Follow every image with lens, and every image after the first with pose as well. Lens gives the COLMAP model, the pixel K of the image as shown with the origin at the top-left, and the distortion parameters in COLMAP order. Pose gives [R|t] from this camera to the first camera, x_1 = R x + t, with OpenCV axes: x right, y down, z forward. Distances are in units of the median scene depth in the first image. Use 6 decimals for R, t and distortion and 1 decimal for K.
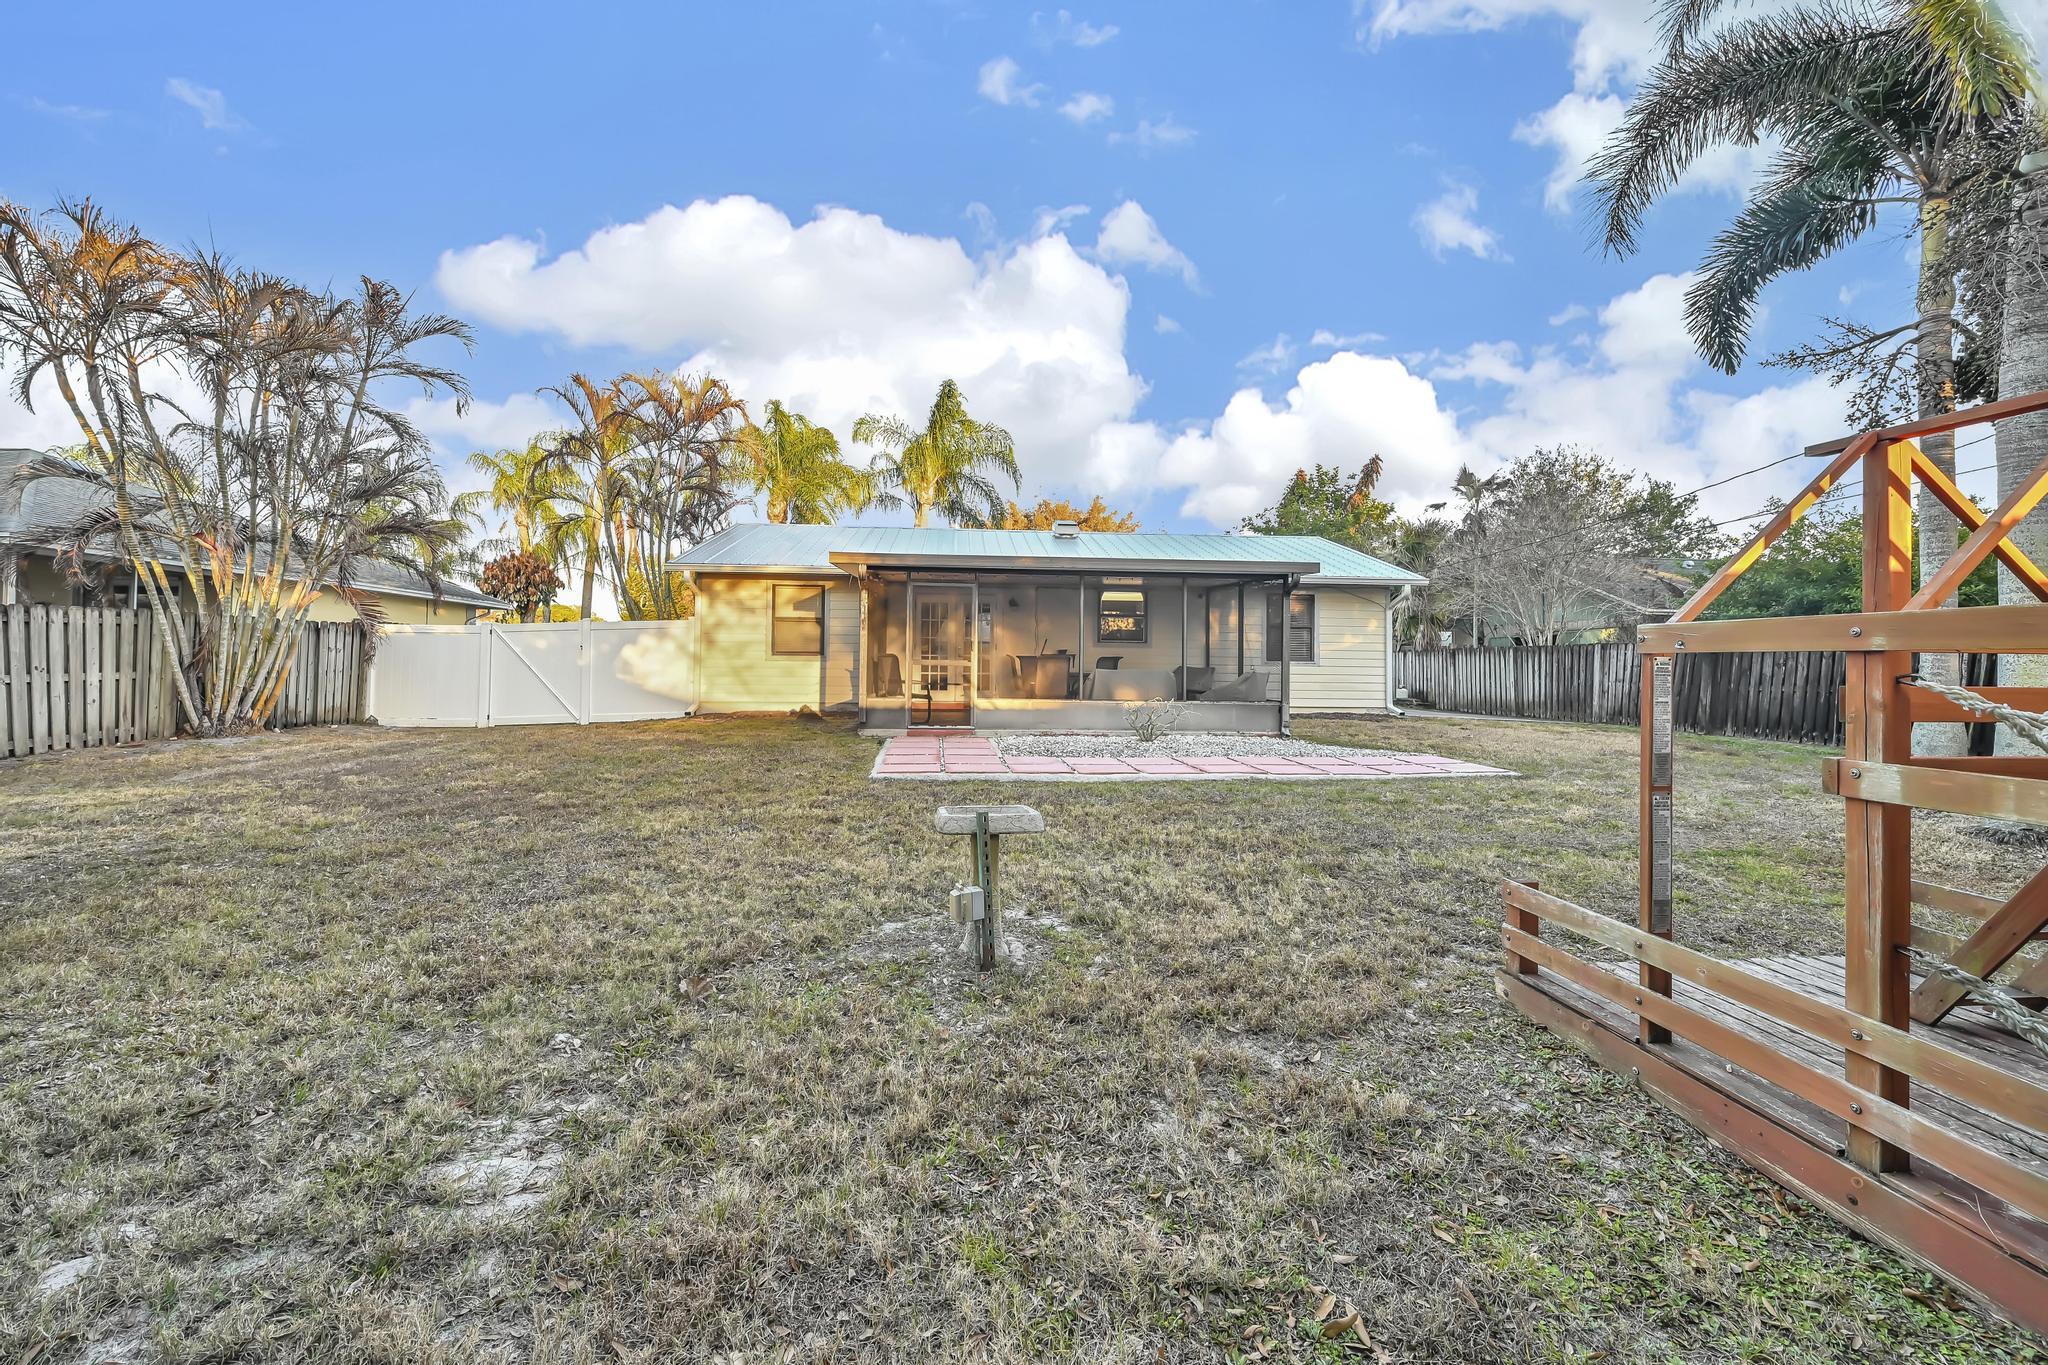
lens RADIAL K [[827.1, 0, 1024.7], [0, 827.1, 674.1], [0, 0, 1]] dist [-0.000285, -0.000076]
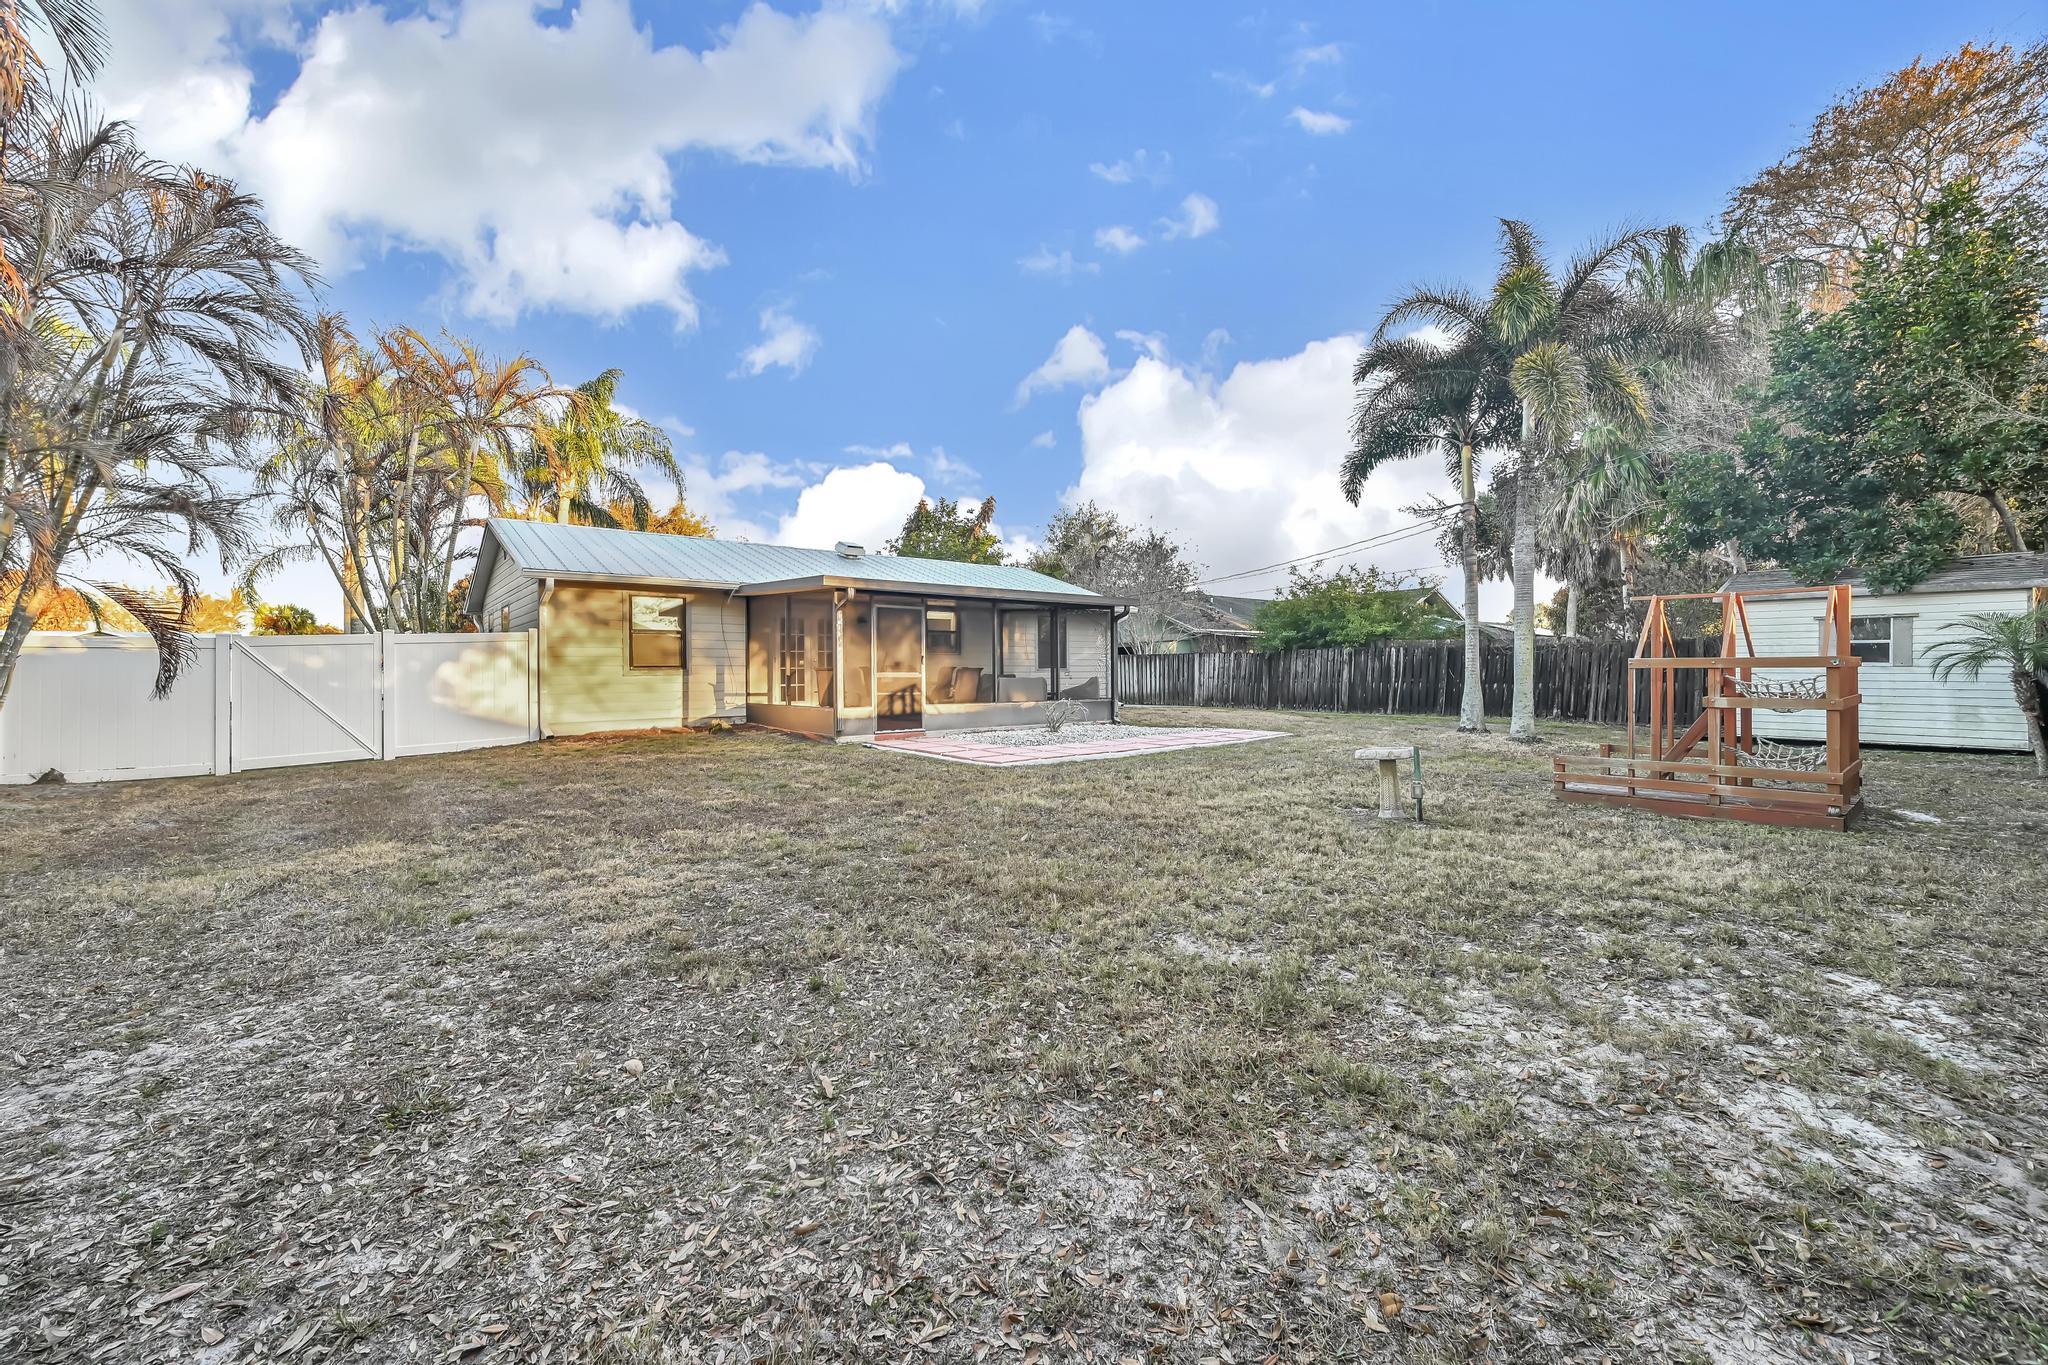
lens RADIAL K [[827.1, 0, 1012.8], [0, 827.1, 676.0], [0, 0, 1]] dist [-0.000285, -0.000076]
pose [[0.816508, -0.022030, 0.576914, -0.493853], [0.023365, 0.999714, 0.005107, -0.011633], [-0.576862, 0.009310, 0.816789, -0.024637]]
